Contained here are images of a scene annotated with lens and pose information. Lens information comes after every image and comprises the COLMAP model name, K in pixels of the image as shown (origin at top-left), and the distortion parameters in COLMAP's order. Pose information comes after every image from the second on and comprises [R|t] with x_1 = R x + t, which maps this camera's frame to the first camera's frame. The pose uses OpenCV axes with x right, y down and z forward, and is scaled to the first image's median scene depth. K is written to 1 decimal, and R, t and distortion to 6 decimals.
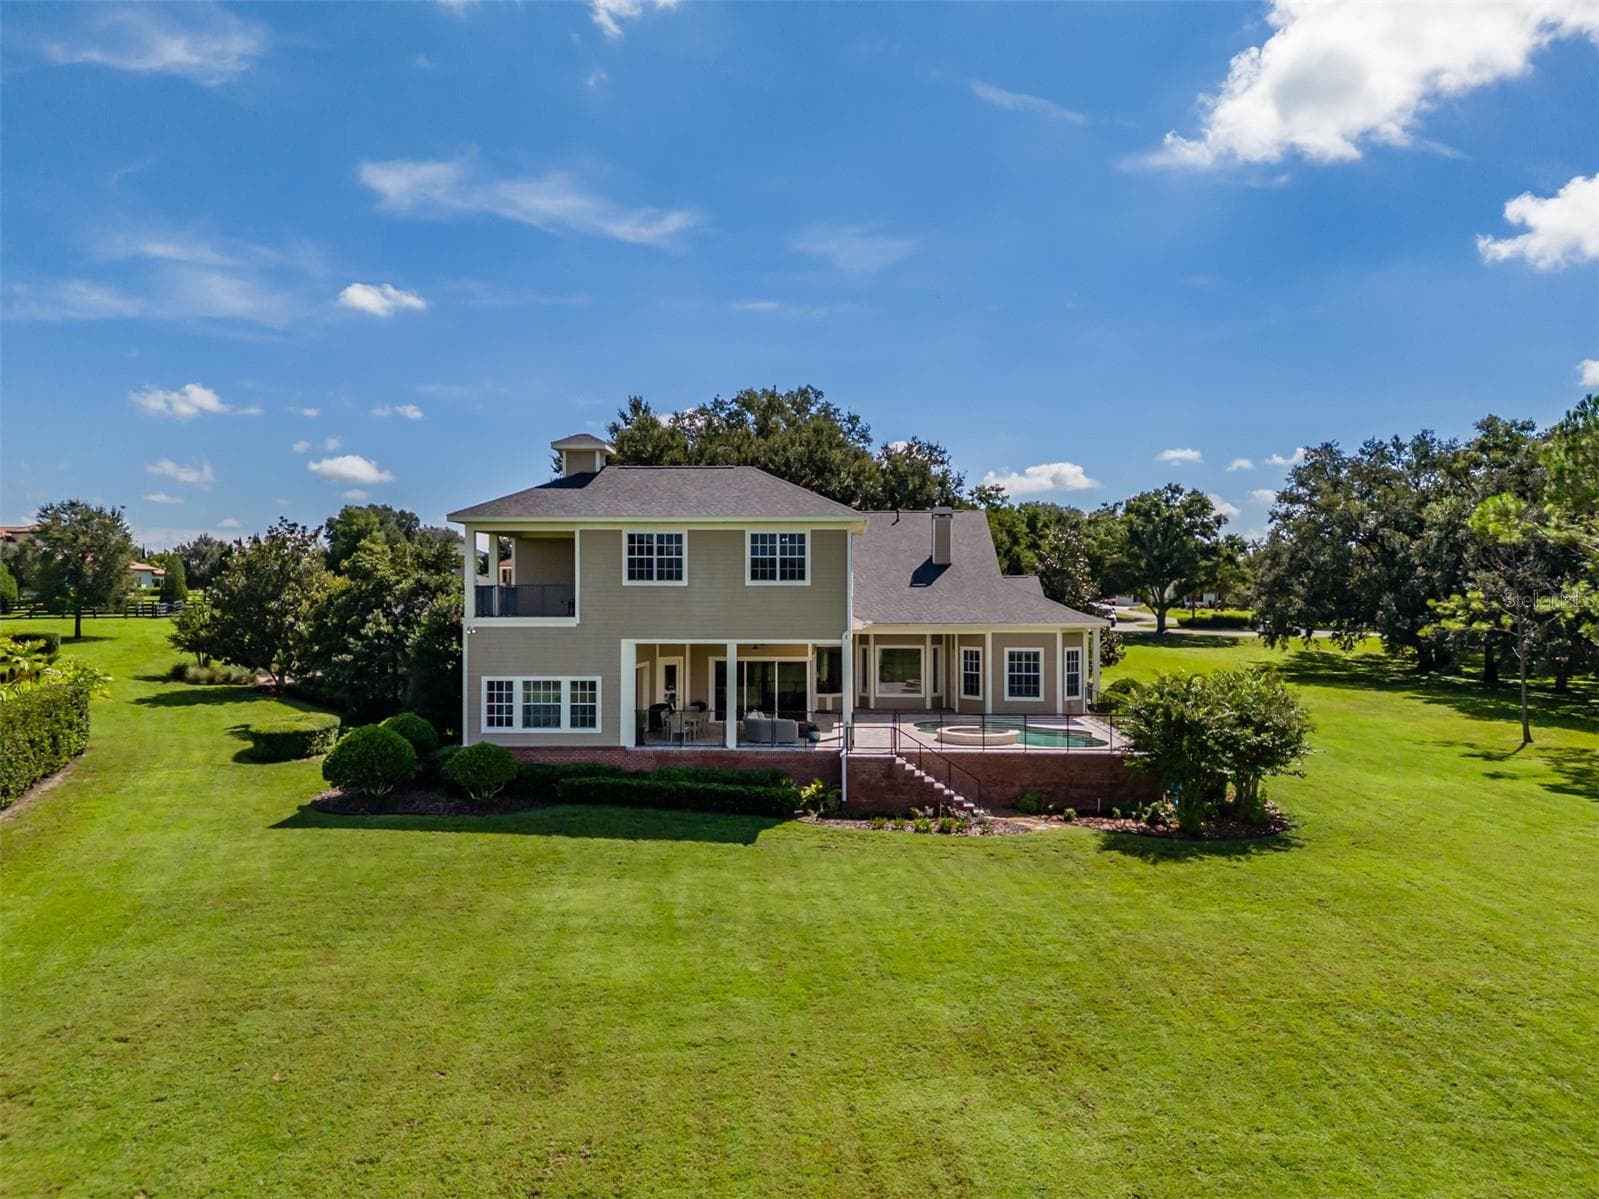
lens RADIAL K [[1154.4, 0, 767.9], [0, 1154.4, 589.6], [0, 0, 1]] dist [0.059253, -0.024852]
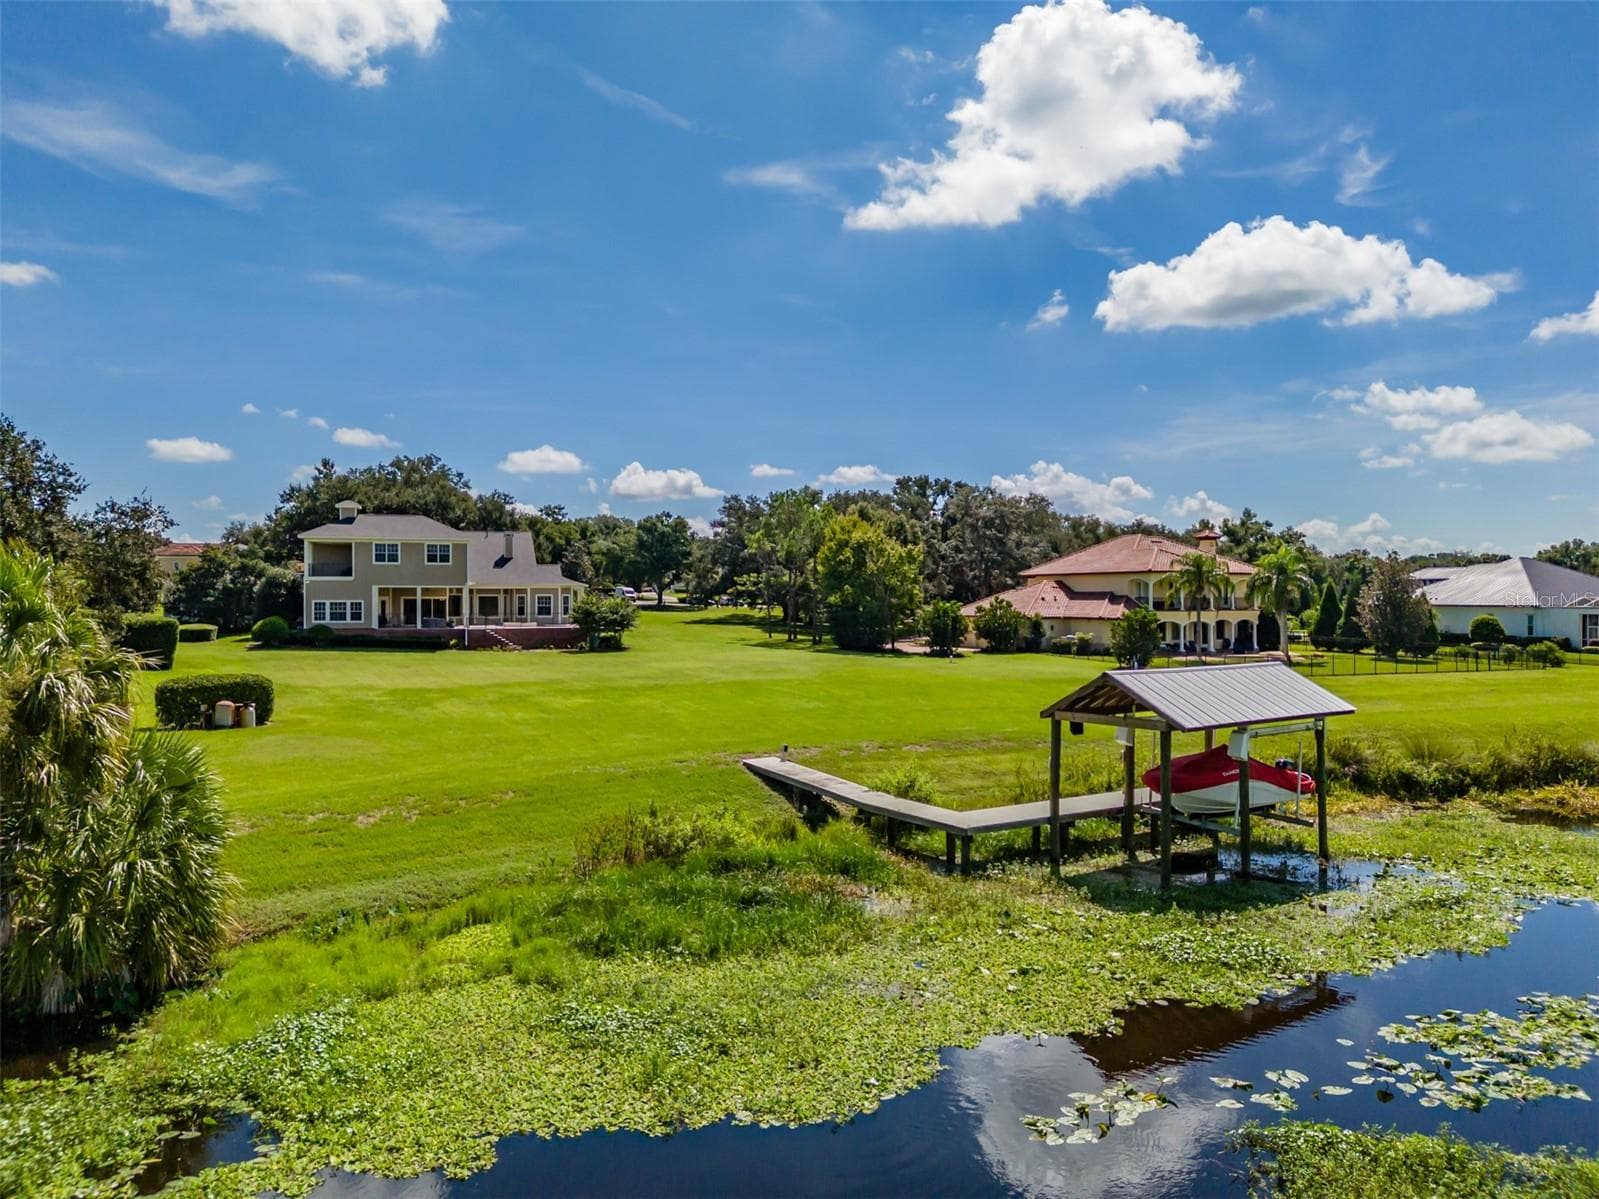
lens RADIAL K [[1154.4, 0, 799.9], [0, 1154.4, 582.9], [0, 0, 1]] dist [0.059253, -0.024852]
pose [[0.933628, 0.009025, 0.358129, -0.128068], [-0.008233, 0.999959, -0.003735, 0.029901], [-0.358148, 0.000538, 0.933665, -1.318659]]
